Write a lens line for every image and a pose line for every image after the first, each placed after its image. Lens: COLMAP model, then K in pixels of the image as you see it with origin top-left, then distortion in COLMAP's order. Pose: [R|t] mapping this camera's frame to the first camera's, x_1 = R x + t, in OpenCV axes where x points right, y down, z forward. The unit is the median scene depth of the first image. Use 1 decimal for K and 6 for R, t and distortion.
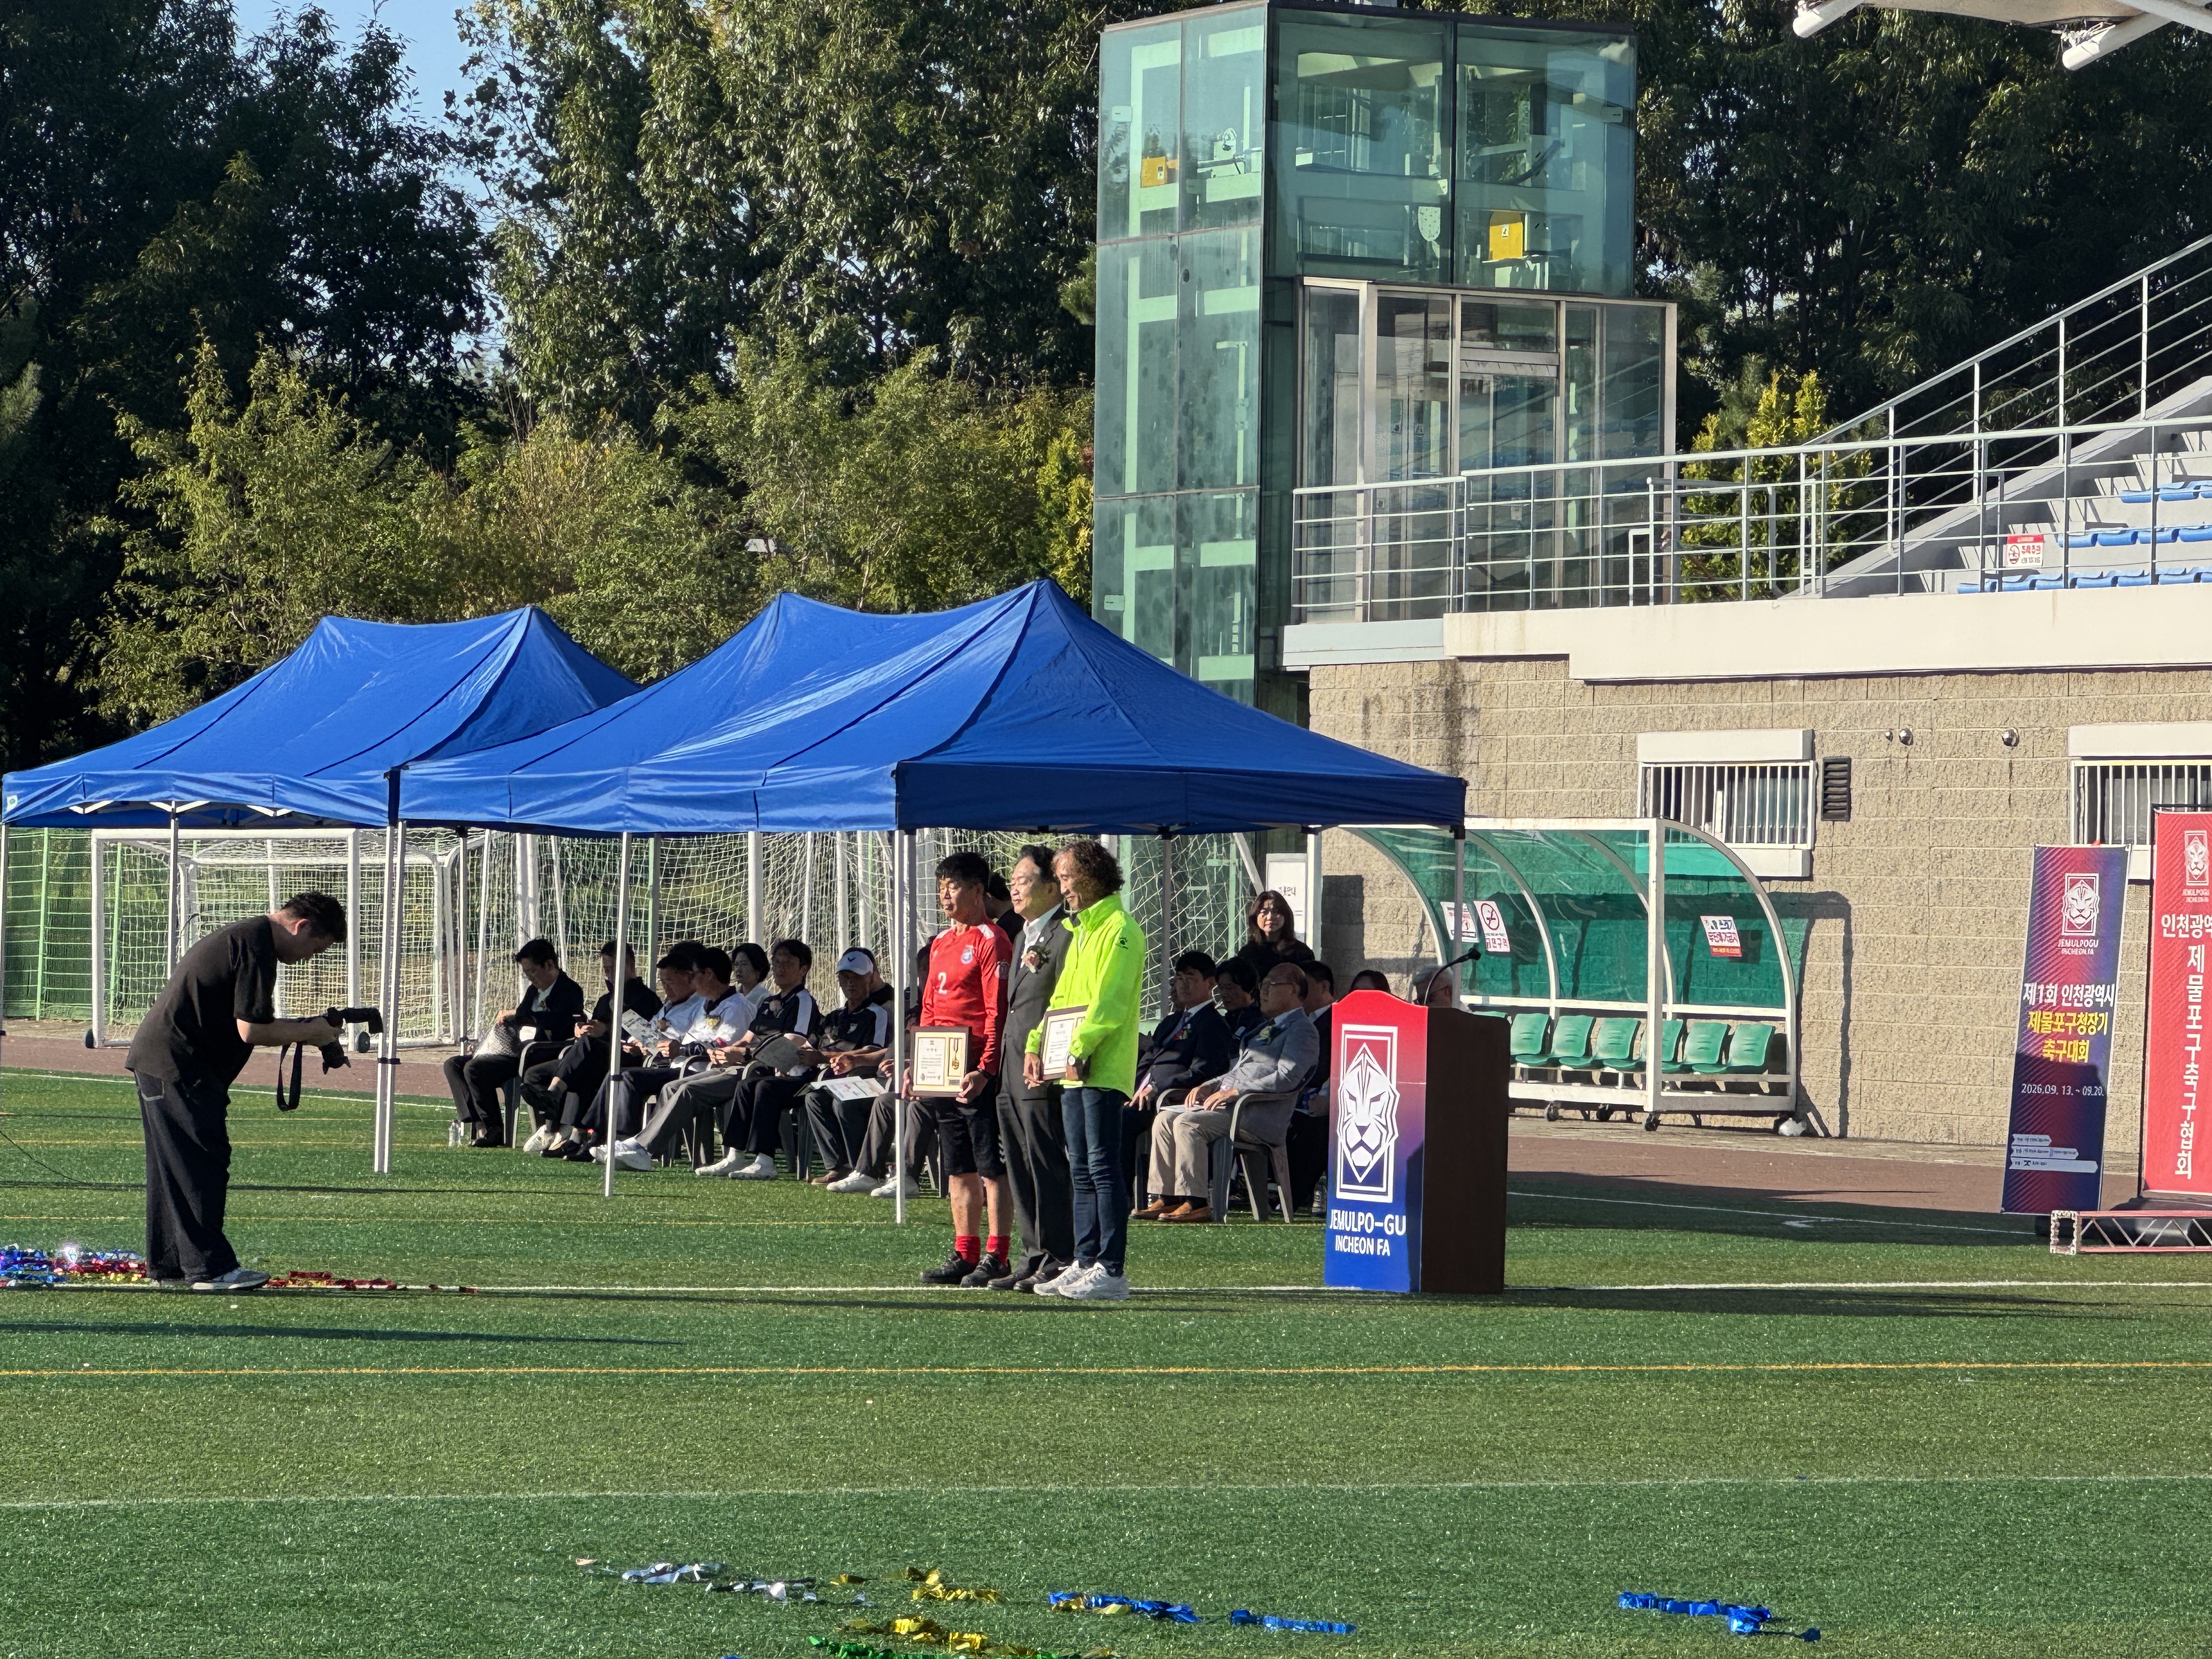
lens RADIAL K [[8238.8, 0, 1106.0], [0, 8238.8, 829.5], [0, 0, 1]] dist [-0.802946, 22.863143]
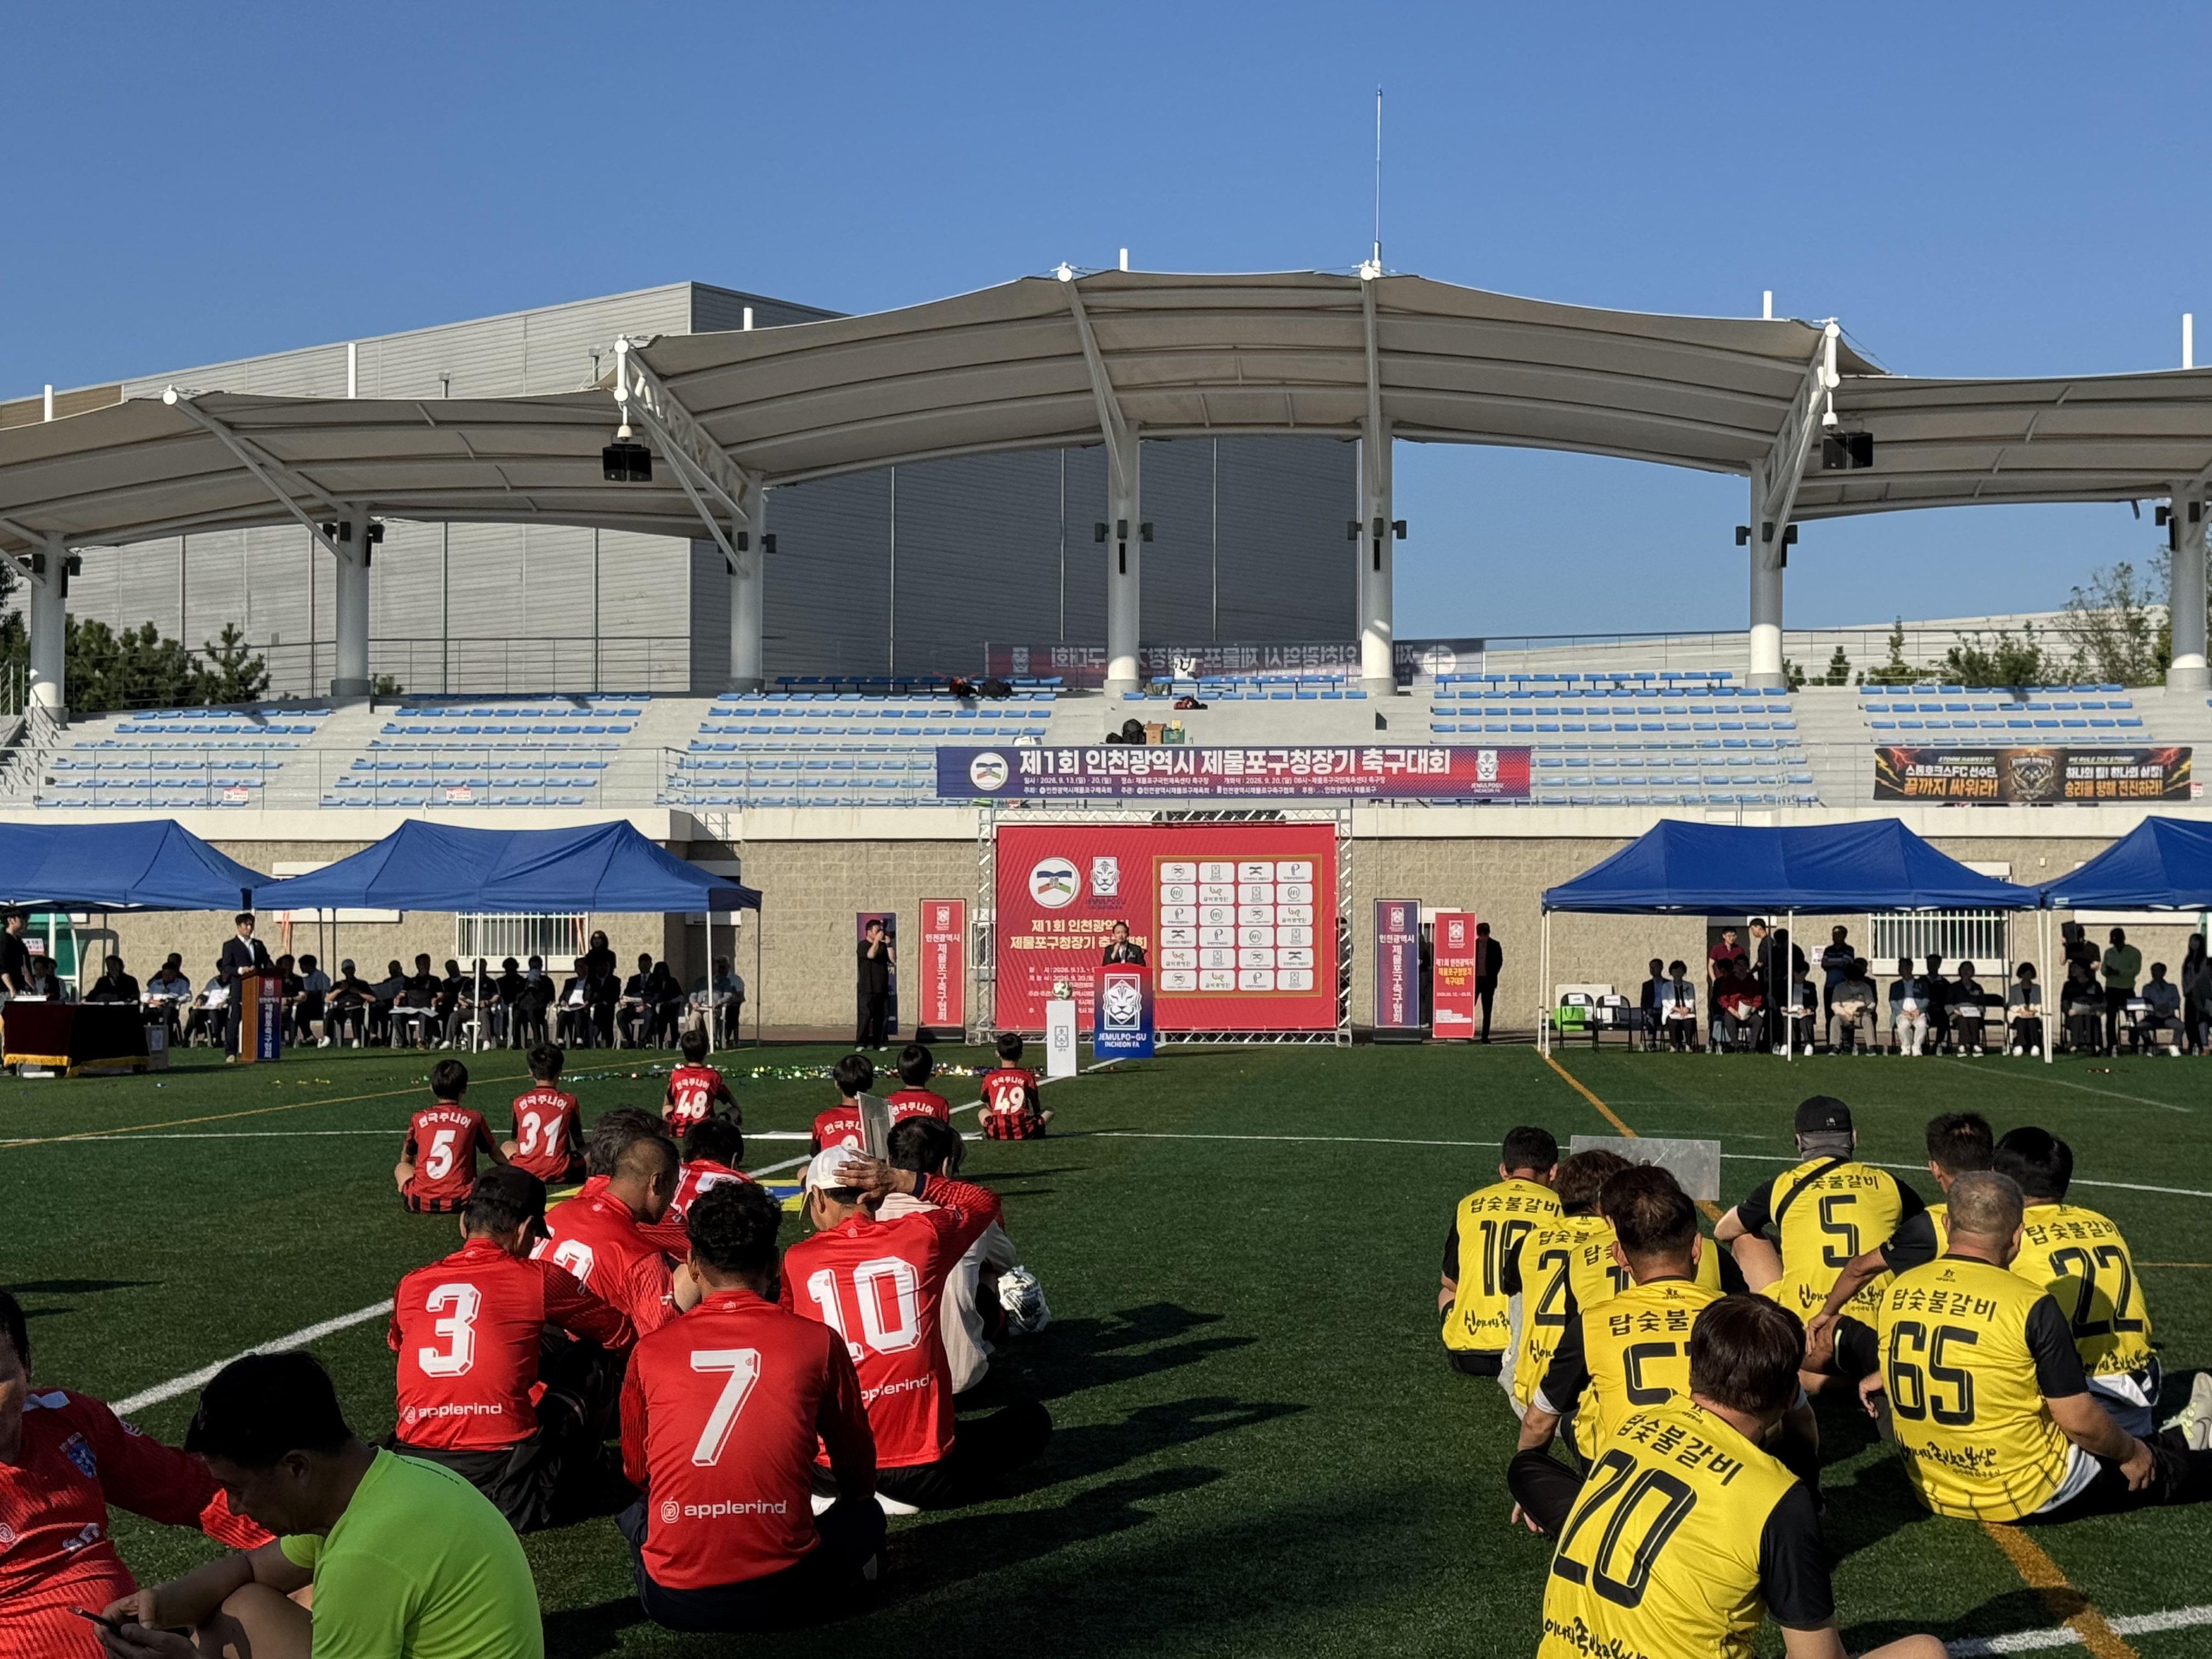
lens RADIAL K [[3390.2, 0, 1132.1], [0, 3390.2, 832.4], [0, 0, 1]] dist [0.174097, 0.009996]
pose [[0.543762, 0.009567, 0.839185, -0.590117], [0.000368, 0.999932, -0.011639, -0.008478], [-0.839239, 0.006637, 0.543721, 0.163519]]
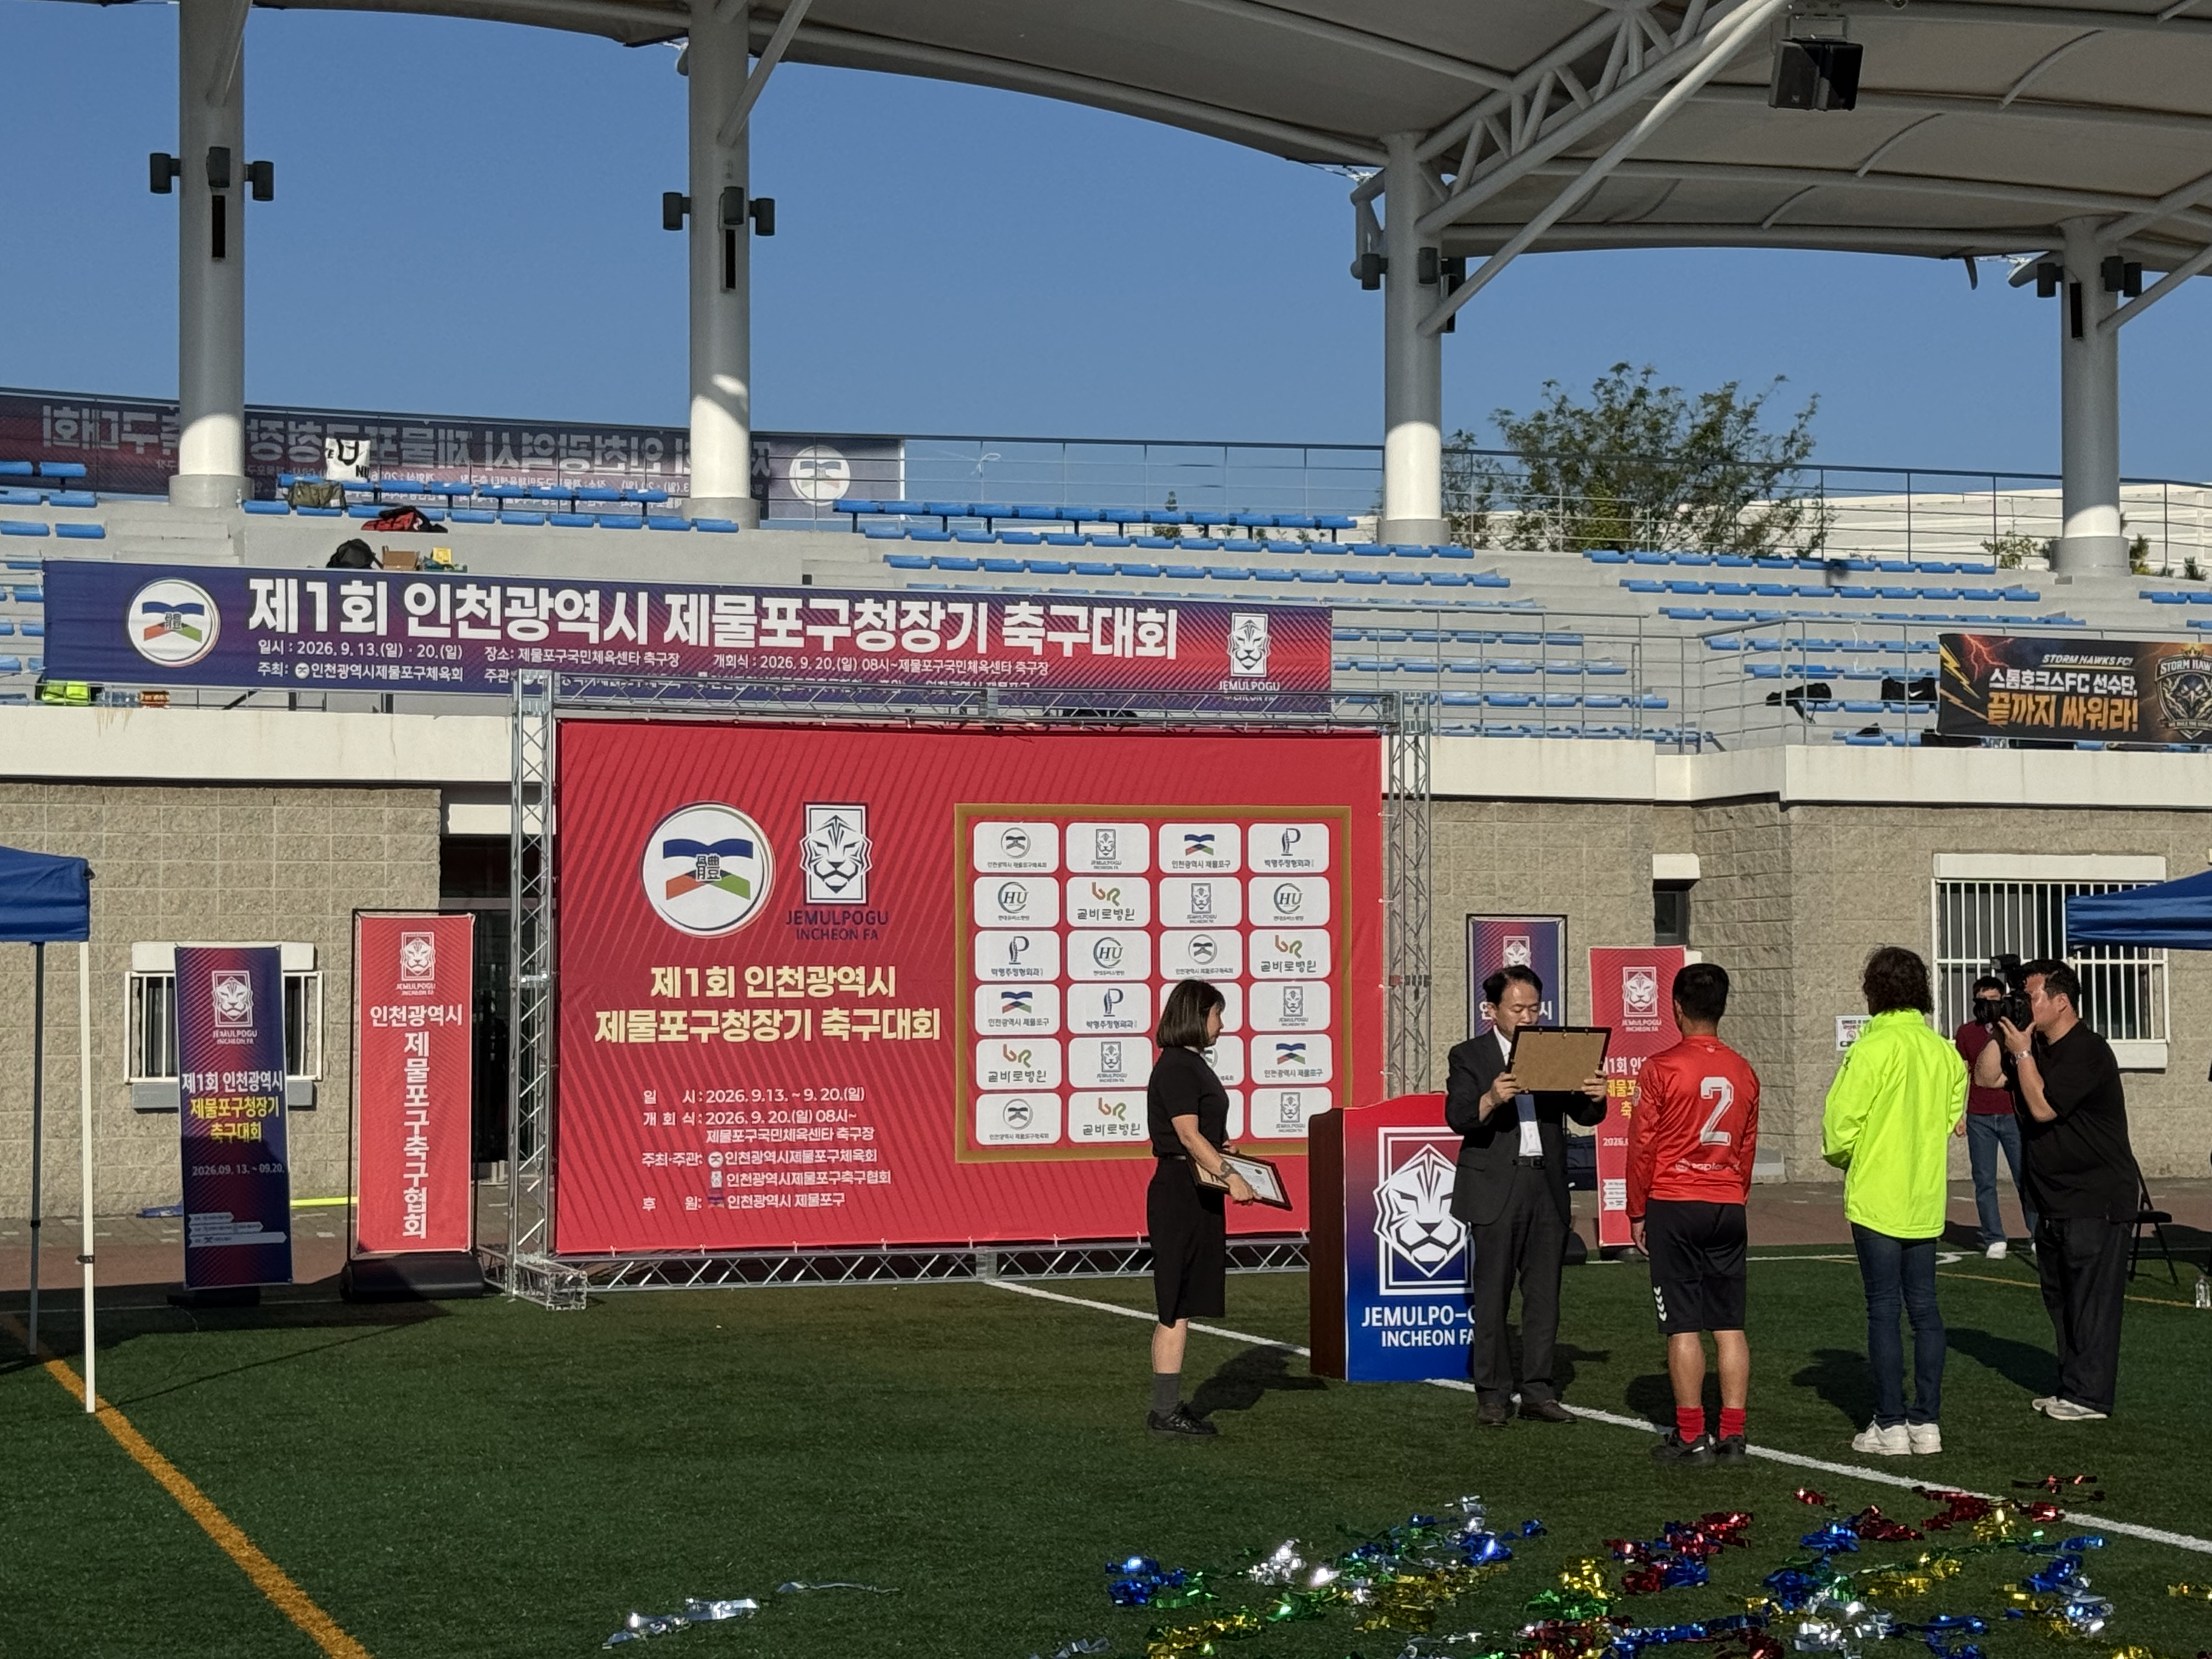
lens RADIAL K [[4033.3, 0, 1176.0], [0, 4033.3, 803.8], [0, 0, 1]] dist [0.138648, -0.021158]
pose [[0.139828, 0.027568, 0.989792, -0.272399], [-0.004406, 0.999620, -0.027219, -0.001853], [-0.990166, -0.000555, 0.139896, 0.536952]]
